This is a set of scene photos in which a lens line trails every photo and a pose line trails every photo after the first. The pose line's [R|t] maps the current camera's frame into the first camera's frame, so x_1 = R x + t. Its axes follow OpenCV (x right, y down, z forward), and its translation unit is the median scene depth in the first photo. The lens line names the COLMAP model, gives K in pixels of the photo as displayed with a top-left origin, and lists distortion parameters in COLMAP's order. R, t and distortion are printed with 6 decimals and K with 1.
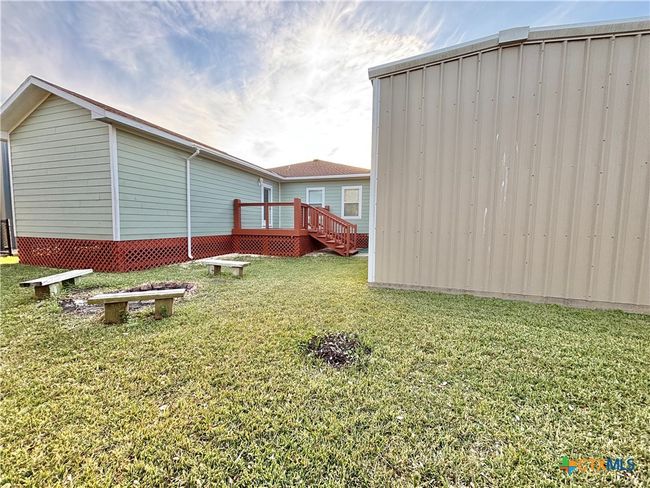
lens RADIAL K [[257.4, 0, 322.0], [0, 257.4, 243.7], [0, 0, 1]] dist [-0.000677, -0.000455]
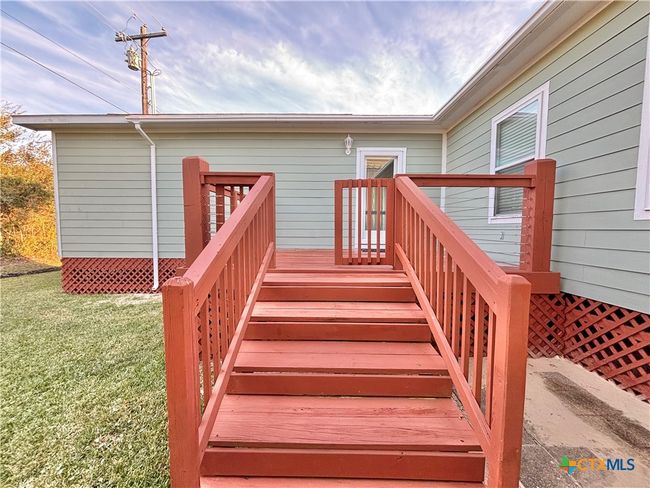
lens RADIAL K [[257.4, 0, 322.0], [0, 257.4, 243.7], [0, 0, 1]] dist [-0.000677, -0.000455]
pose [[0.290409, 0.029715, -0.956441, 0.262150], [-0.077135, 0.996992, 0.007554, -0.103134], [0.953789, 0.071581, 0.291827, 1.221491]]
